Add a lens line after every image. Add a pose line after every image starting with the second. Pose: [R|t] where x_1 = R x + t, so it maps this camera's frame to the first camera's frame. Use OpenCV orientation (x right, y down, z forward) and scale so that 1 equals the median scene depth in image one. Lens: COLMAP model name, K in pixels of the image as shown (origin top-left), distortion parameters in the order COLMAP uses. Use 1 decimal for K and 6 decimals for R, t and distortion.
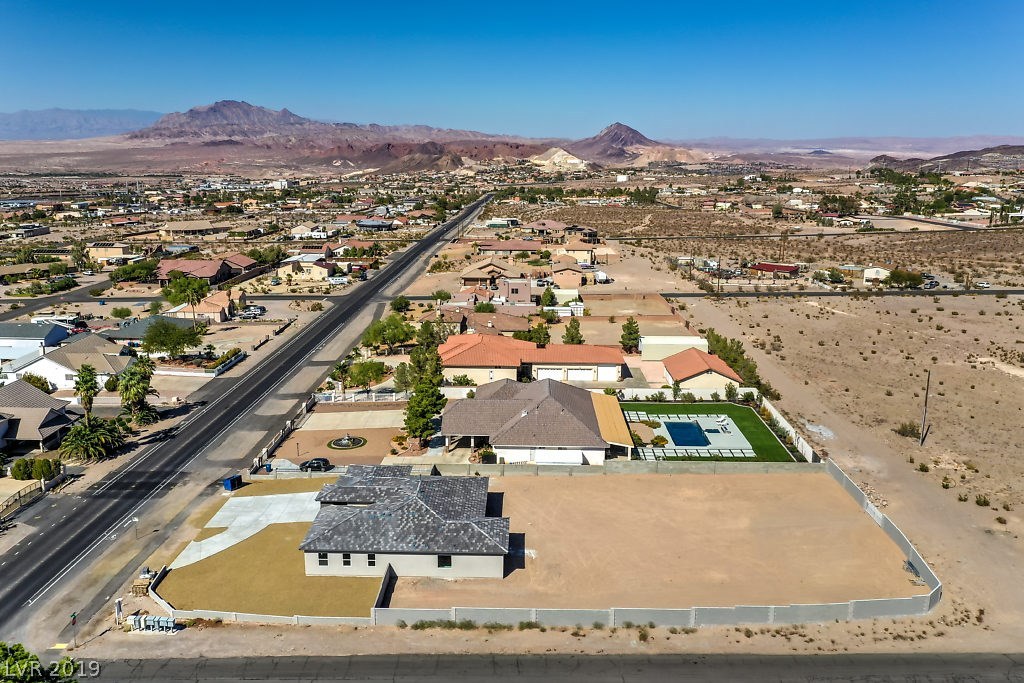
lens RADIAL K [[830.2, 0, 515.7], [0, 830.2, 342.3], [0, 0, 1]] dist [-0.001342, 0.000537]
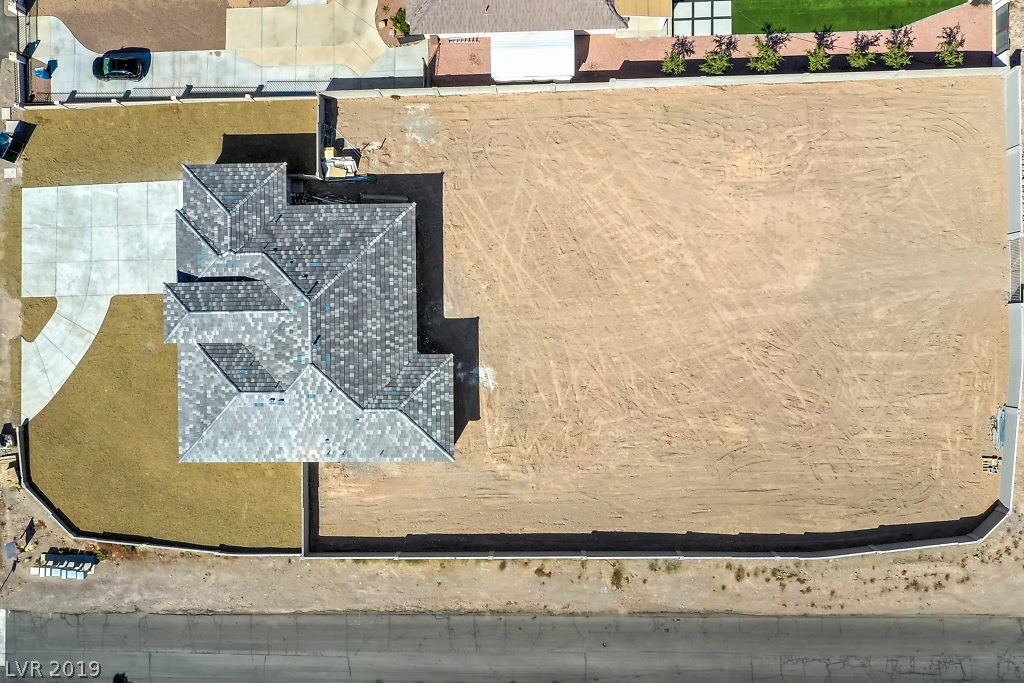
lens RADIAL K [[844.9, 0, 512.0], [0, 844.9, 341.5], [0, 0, 1]] dist [0.004879, 0.001836]
pose [[0.998327, -0.023678, -0.052753, 0.063944], [0.056754, 0.226574, 0.972339, -0.381456], [-0.011070, -0.973706, 0.227539, 0.690600]]
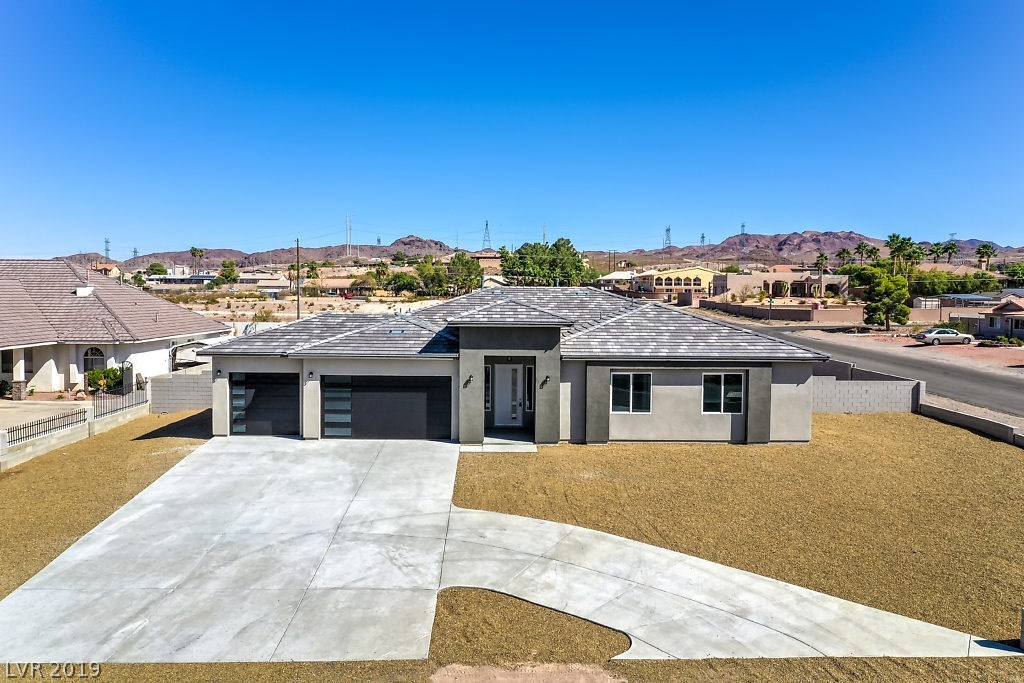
lens RADIAL K [[818.0, 0, 507.4], [0, 818.0, 340.3], [0, 0, 1]] dist [0.006151, -0.006122]
pose [[-0.020937, -0.067814, 0.997478, -0.450338], [0.221742, 0.972534, 0.070773, 0.139115], [-0.974881, 0.222664, -0.005325, 0.844496]]
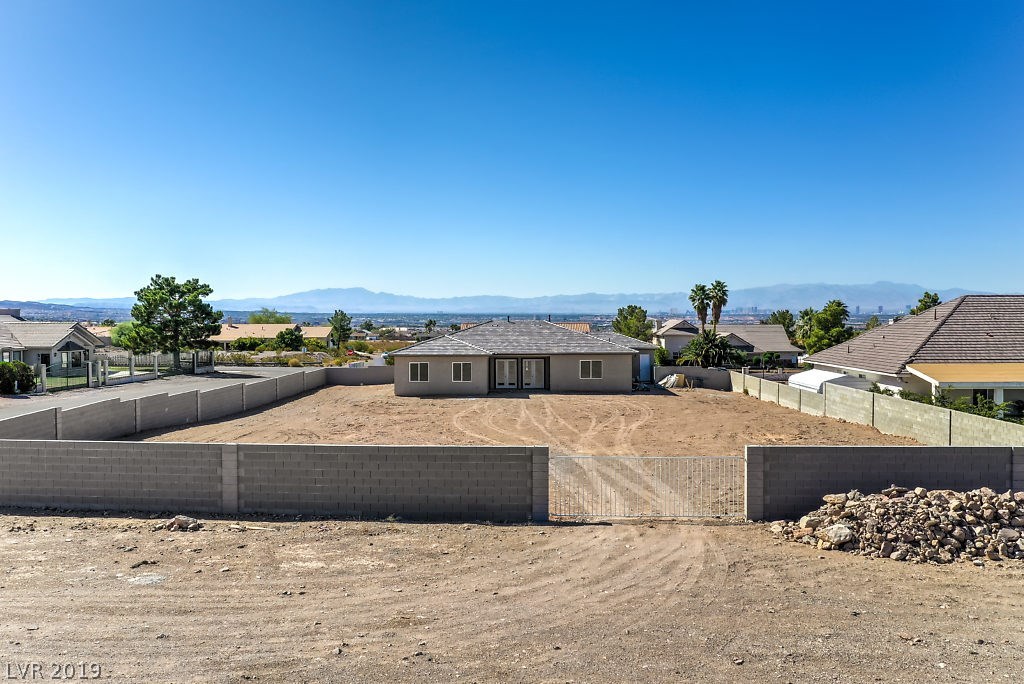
lens RADIAL K [[818.0, 0, 507.4], [0, 818.0, 340.8], [0, 0, 1]] dist [0.006151, -0.006122]
pose [[-0.015313, 0.016647, -0.999744, 0.550185], [-0.226251, 0.973870, 0.019681, 0.149370], [0.973949, 0.226494, -0.011146, 0.826404]]
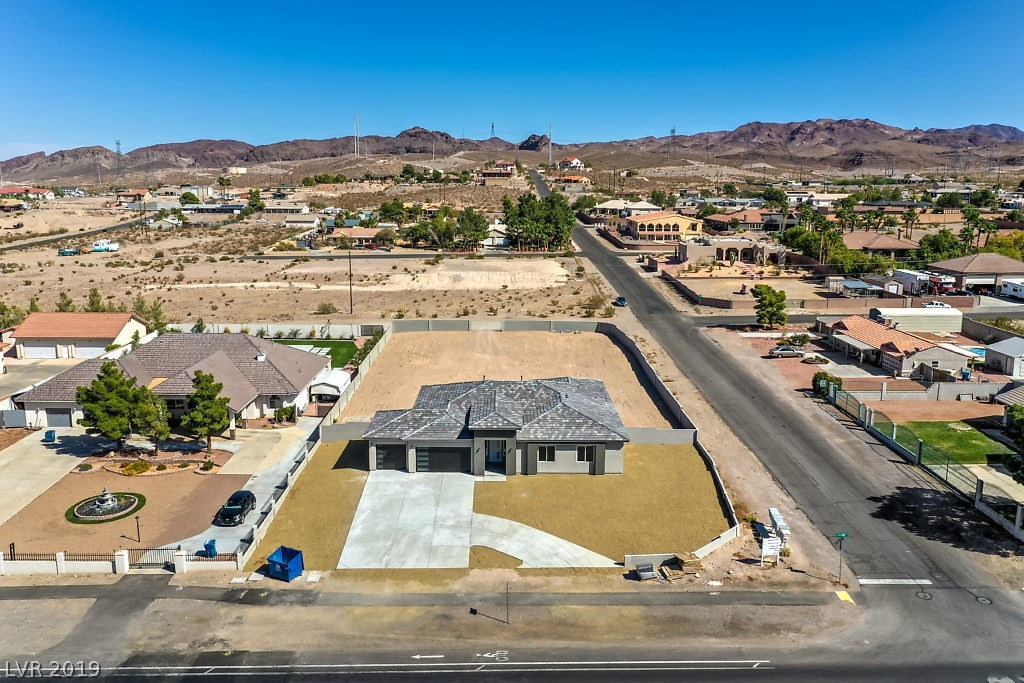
lens RADIAL K [[818.0, 0, 507.4], [0, 818.0, 340.3], [0, 0, 1]] dist [0.006151, -0.006122]
pose [[-0.012077, -0.200477, 0.979624, -0.782603], [0.225040, 0.954017, 0.198011, -0.029589], [-0.974275, 0.222846, 0.033594, 0.796991]]
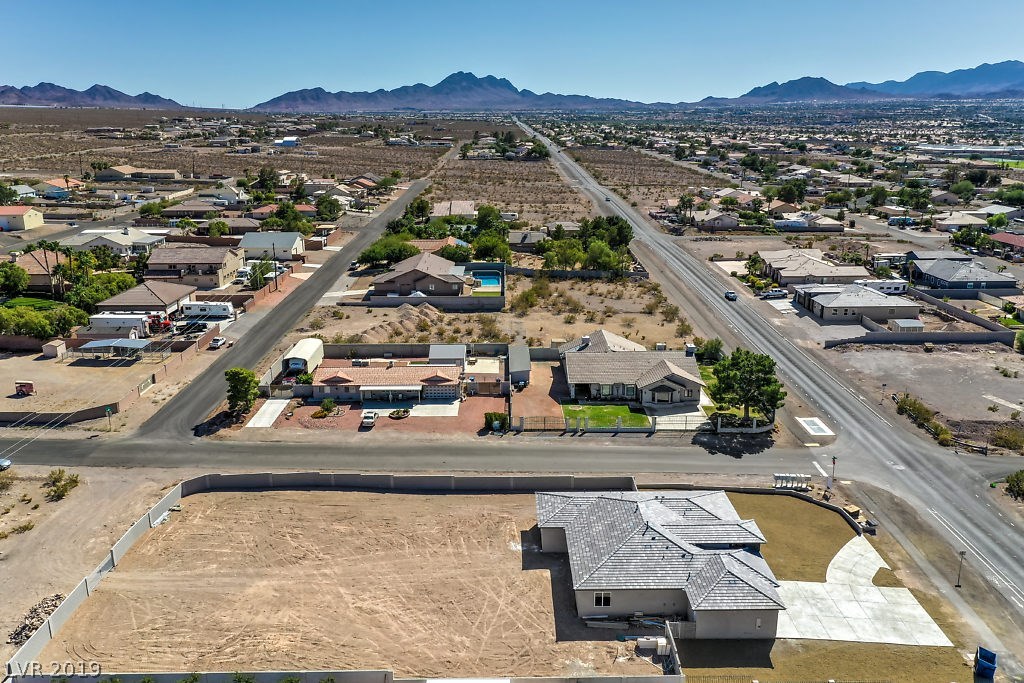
lens RADIAL K [[814.2, 0, 509.0], [0, 814.2, 338.4], [0, 0, 1]] dist [0.000791, 0.001739]
pose [[-0.999849, -0.000718, -0.017339, 0.033759], [-0.008823, 0.881399, 0.472291, -0.331944], [0.014944, 0.472372, -0.881272, 1.386695]]
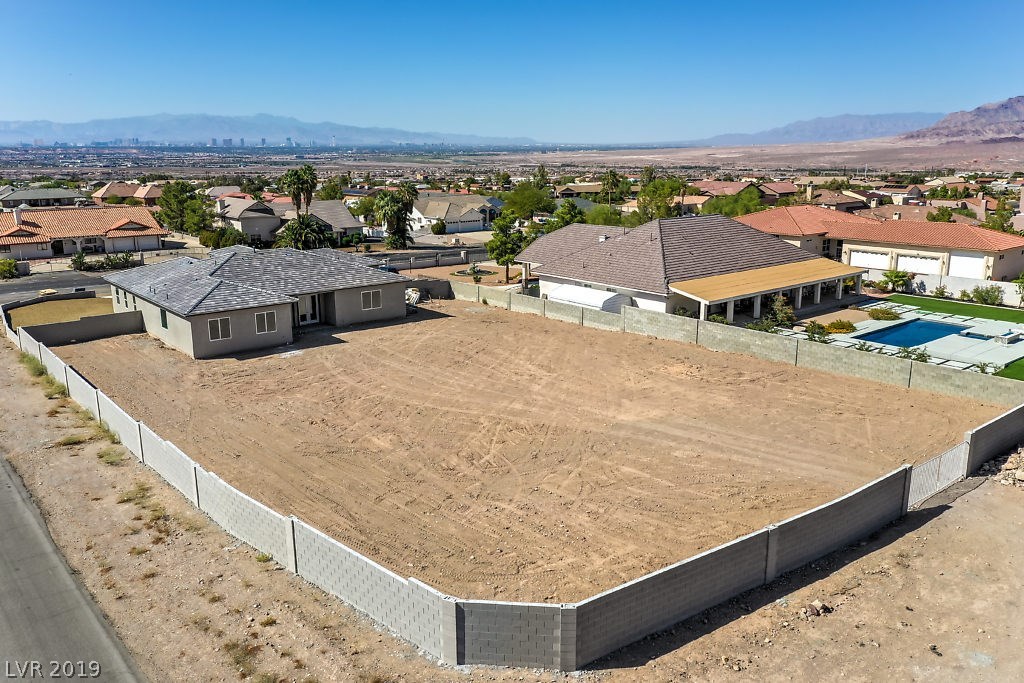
lens RADIAL K [[814.2, 0, 509.0], [0, 814.2, 338.4], [0, 0, 1]] dist [0.000791, 0.001739]
pose [[0.642319, 0.160622, -0.749418, 0.475790], [-0.163438, 0.984008, 0.070821, 0.136682], [0.748809, 0.076993, 0.658299, 0.571323]]
